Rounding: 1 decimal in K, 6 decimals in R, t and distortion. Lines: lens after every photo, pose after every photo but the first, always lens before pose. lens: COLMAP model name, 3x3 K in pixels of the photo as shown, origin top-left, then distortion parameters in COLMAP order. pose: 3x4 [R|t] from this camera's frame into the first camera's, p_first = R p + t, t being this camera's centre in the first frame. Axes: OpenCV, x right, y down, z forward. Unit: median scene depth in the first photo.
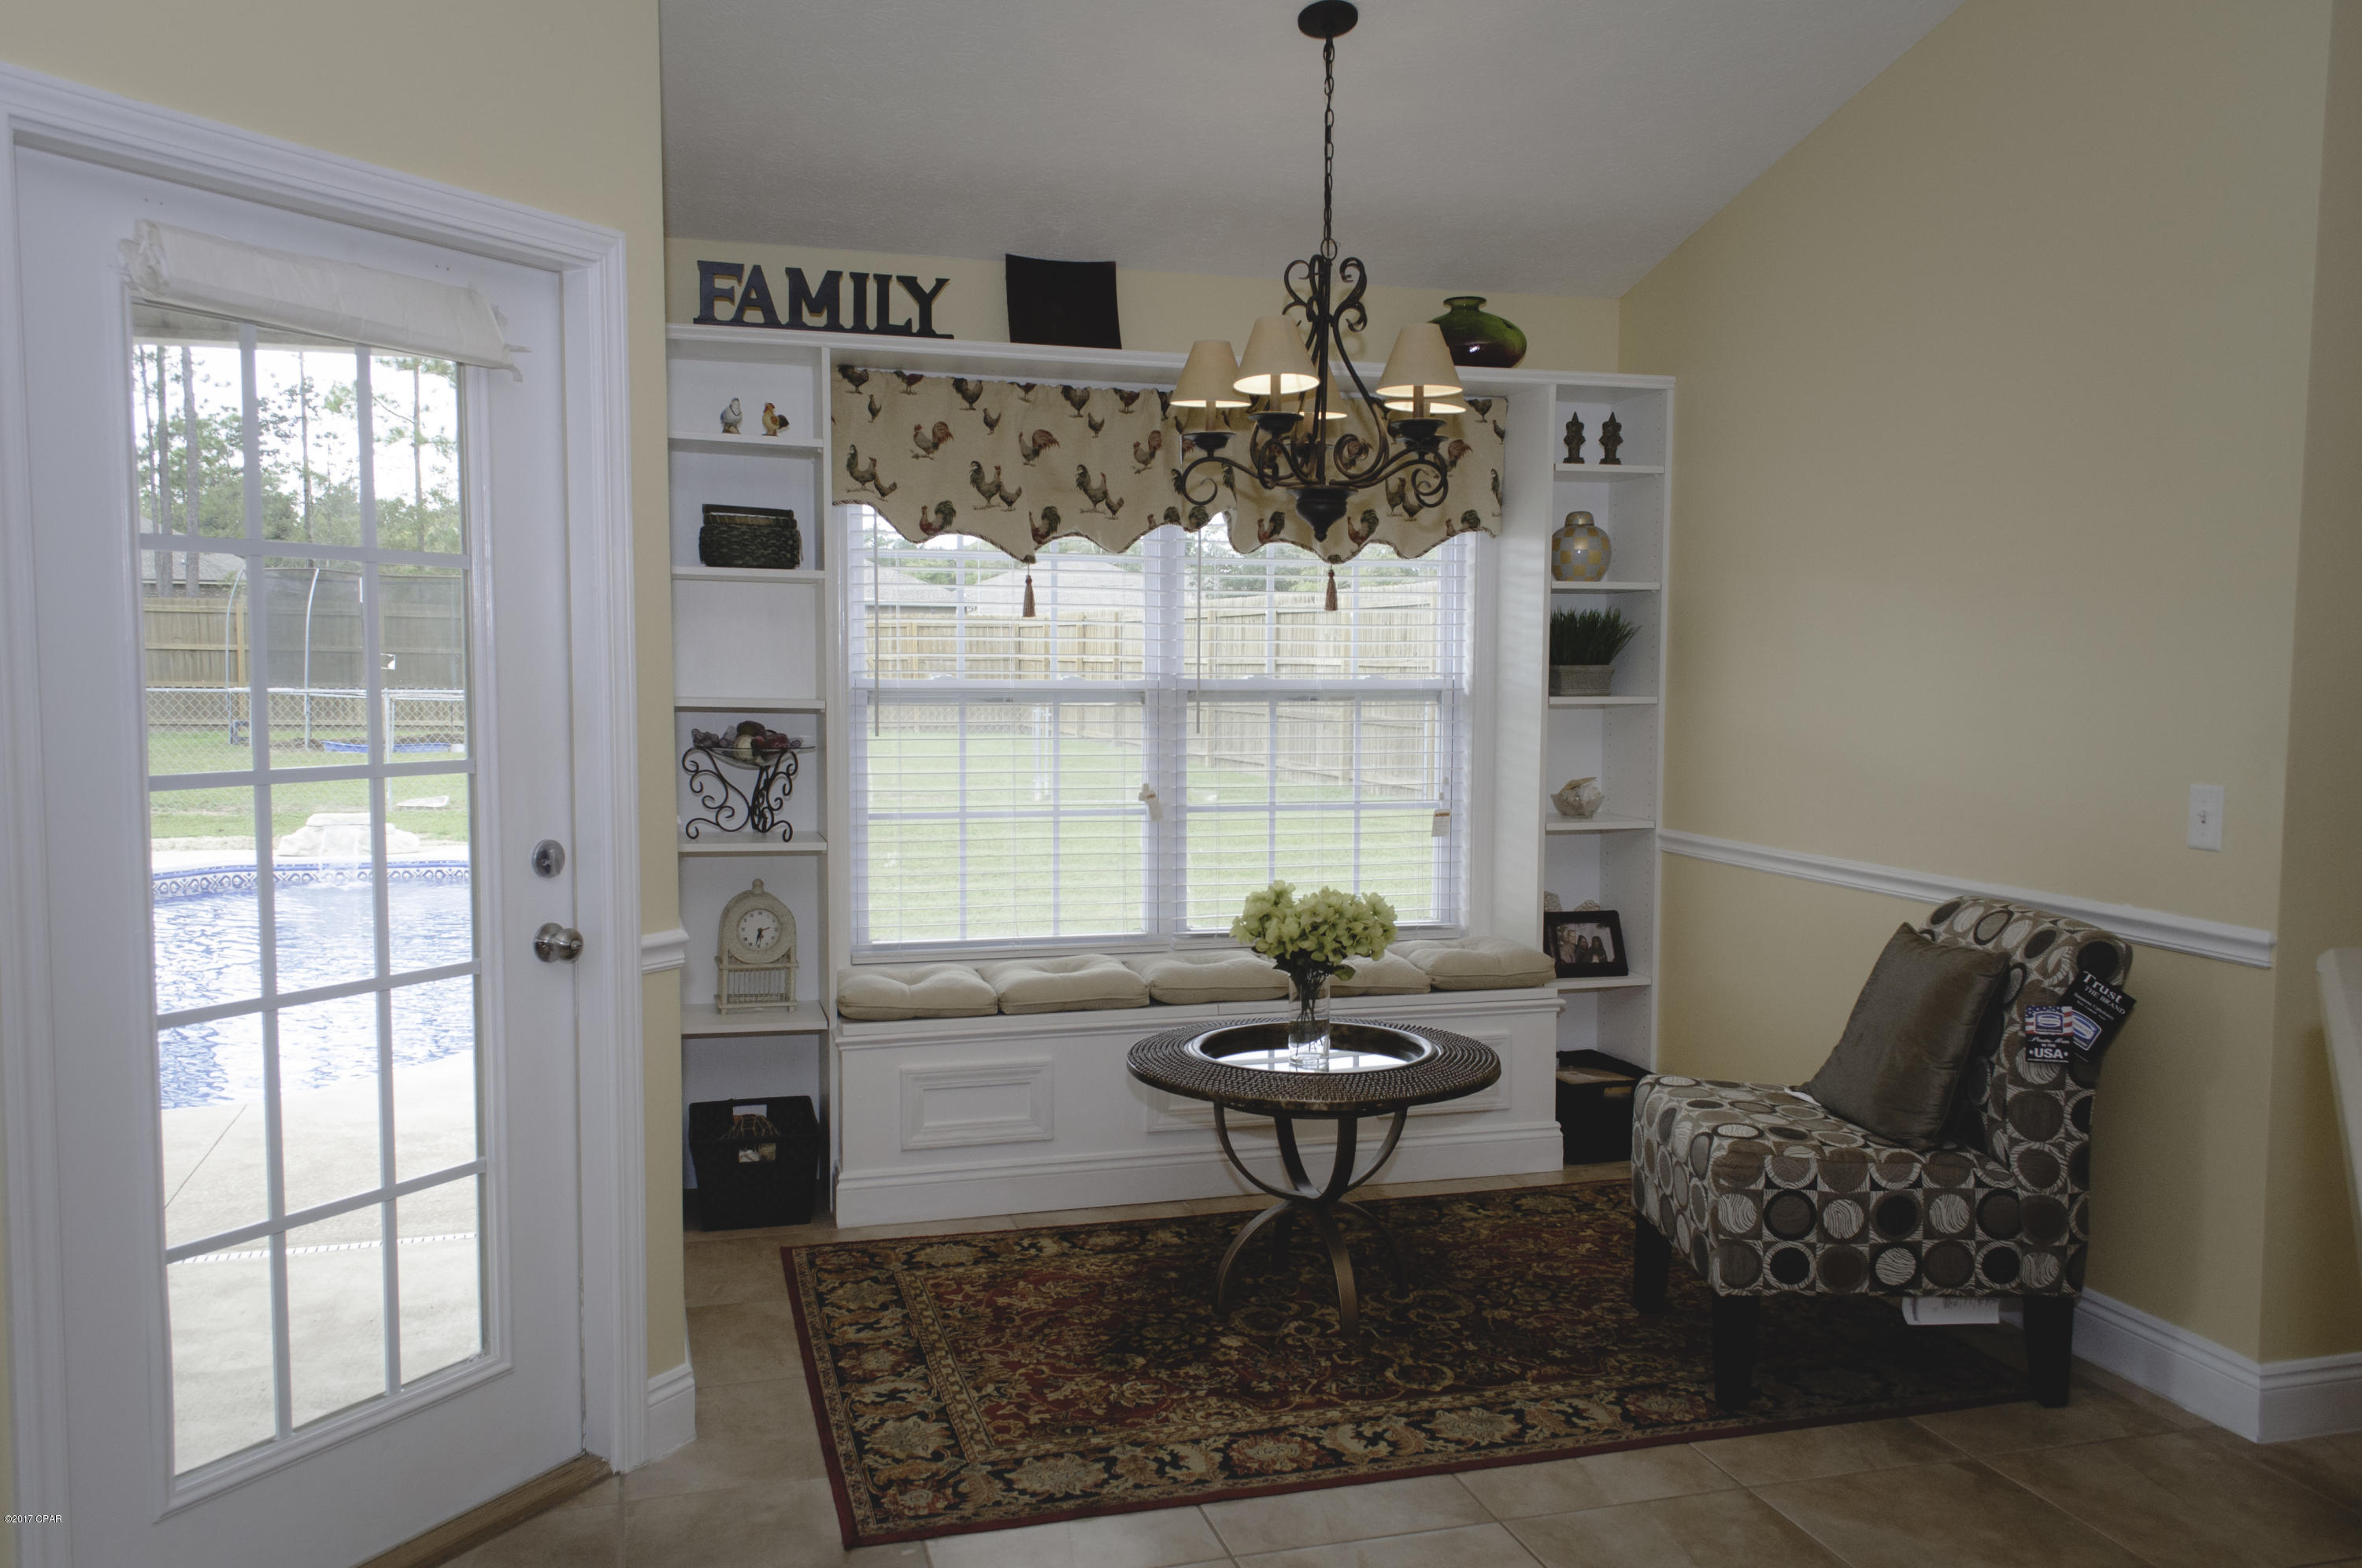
lens RADIAL K [[1927.6, 0, 1123.6], [0, 1927.6, 789.2], [0, 0, 1]] dist [0.084200, -0.002116]
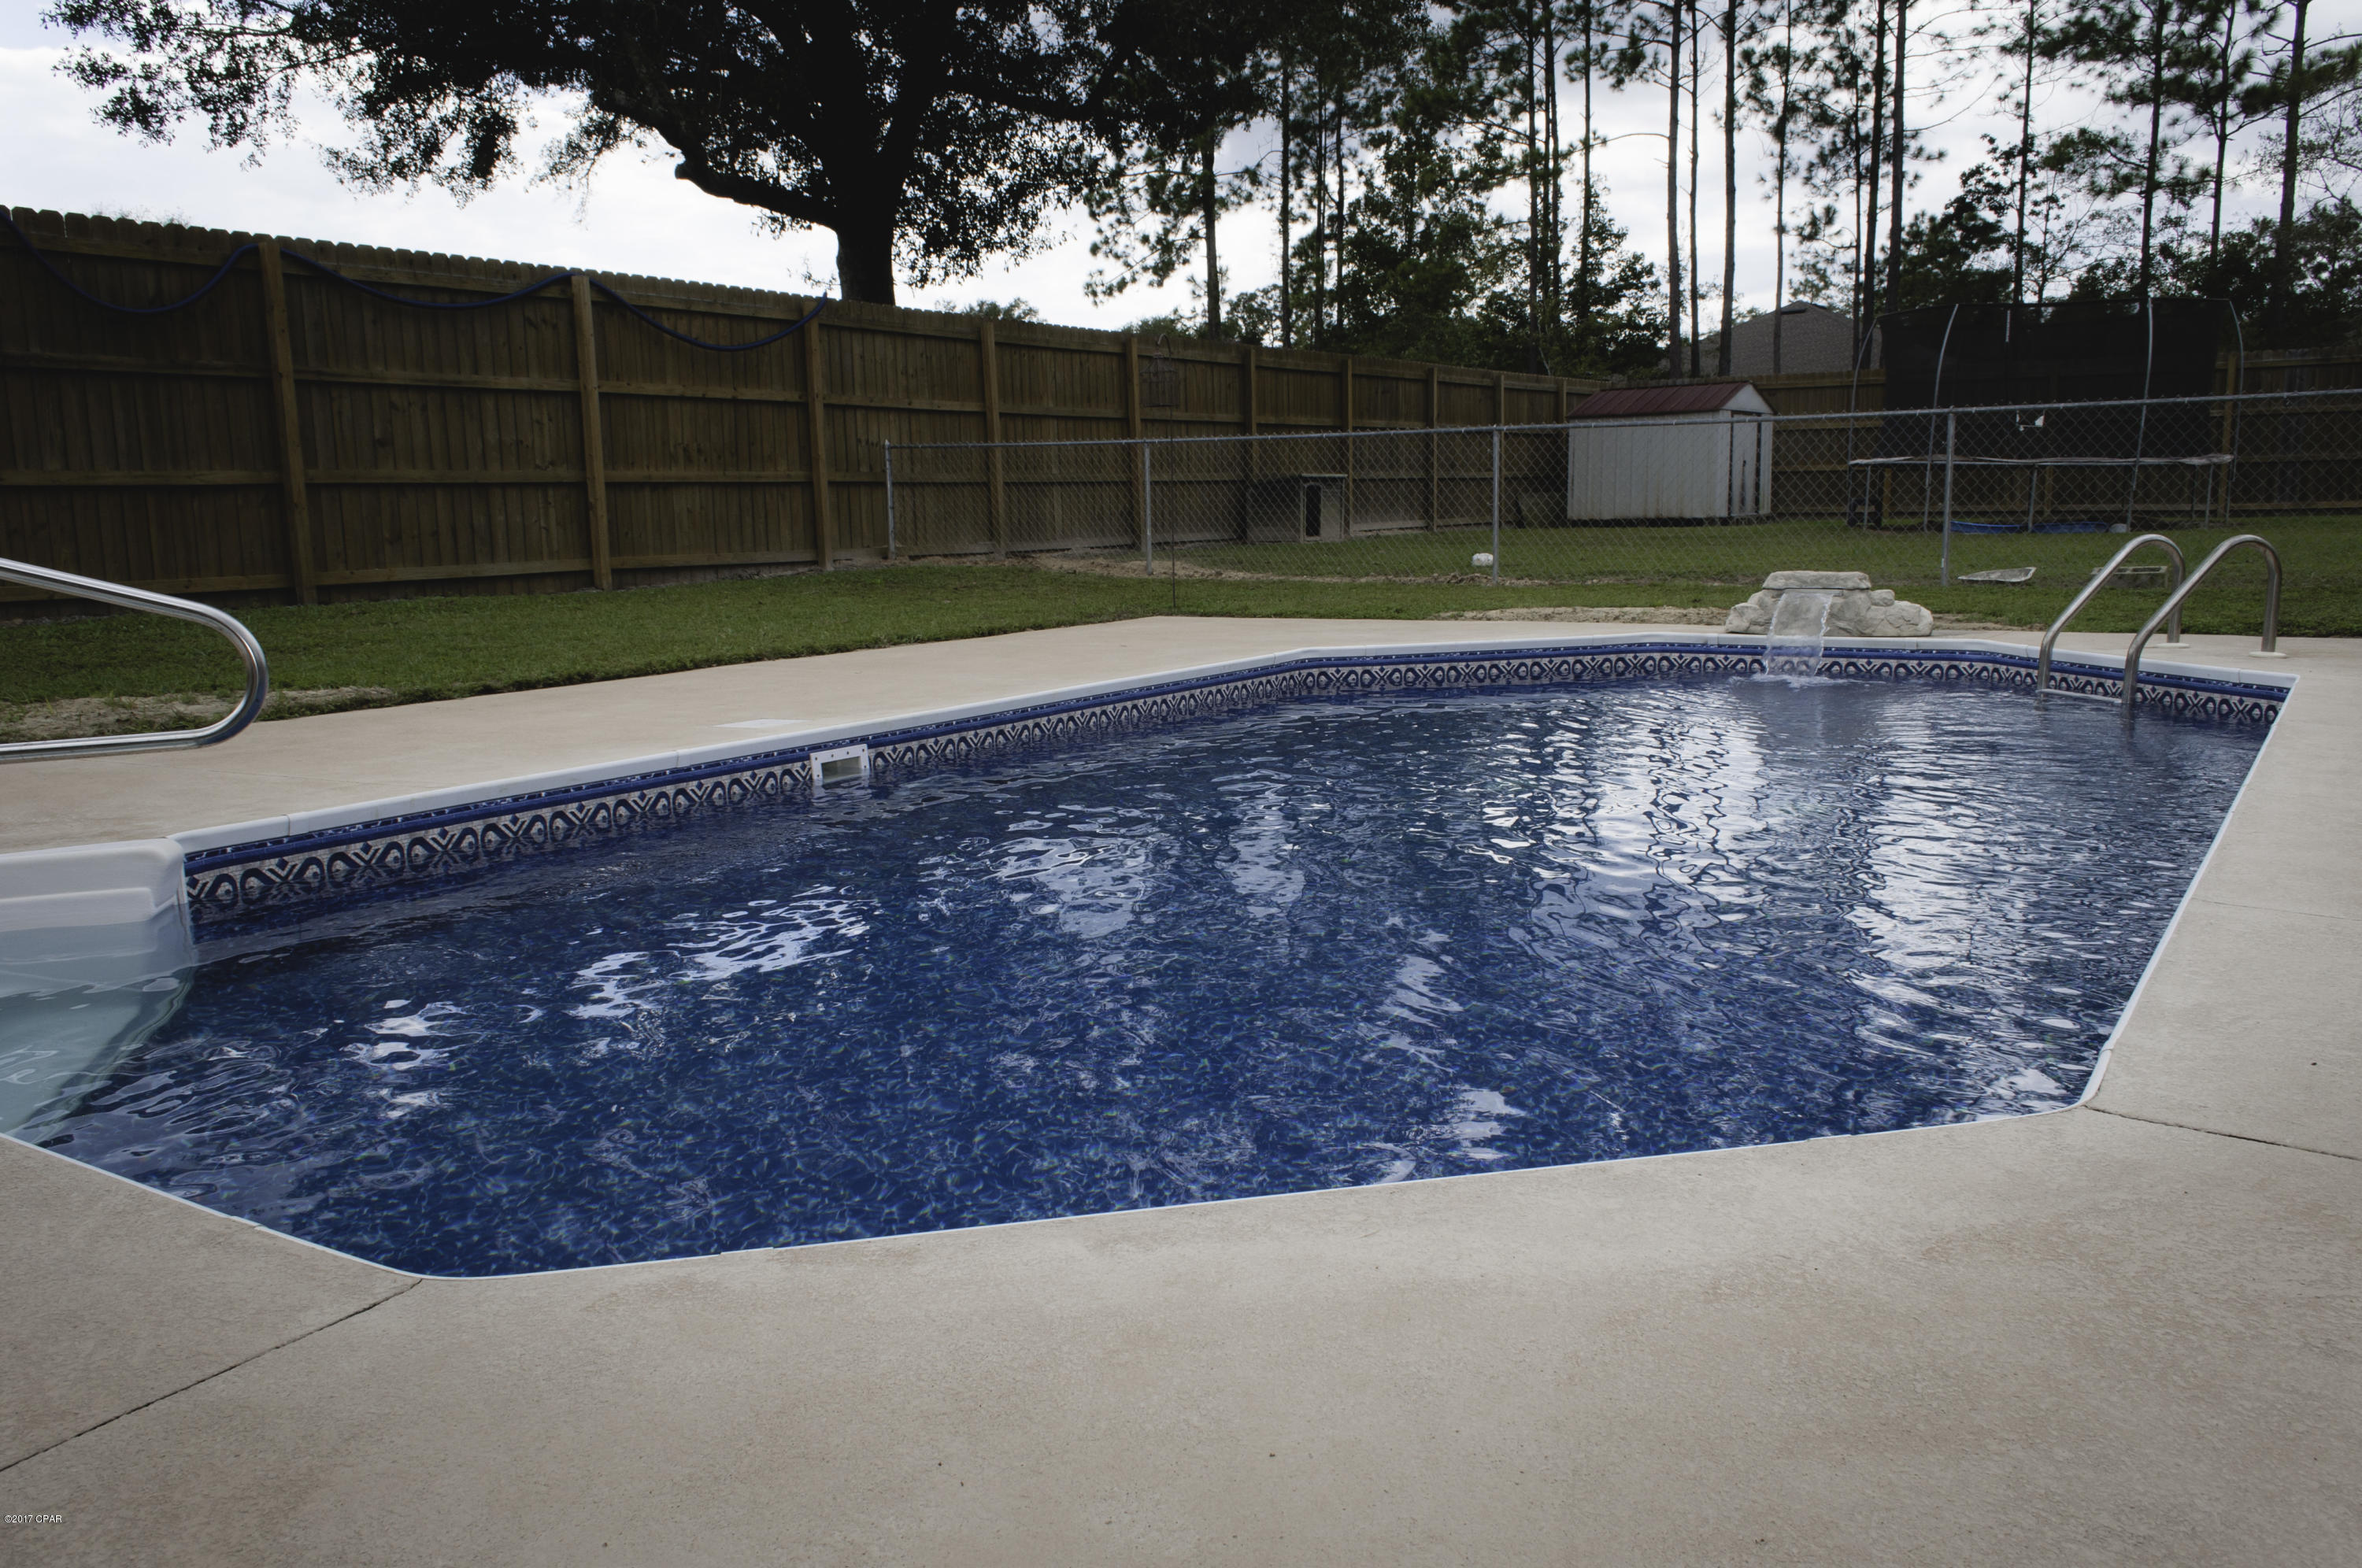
lens RADIAL K [[1805.9, 0, 1181.0], [0, 1805.9, 784.0], [0, 0, 1]] dist [0.033175, -0.008093]
pose [[0.664564, 0.100517, -0.740440, -0.028717], [-0.033255, 0.993908, 0.105078, 0.009320], [0.746491, -0.045208, 0.663858, 0.151679]]
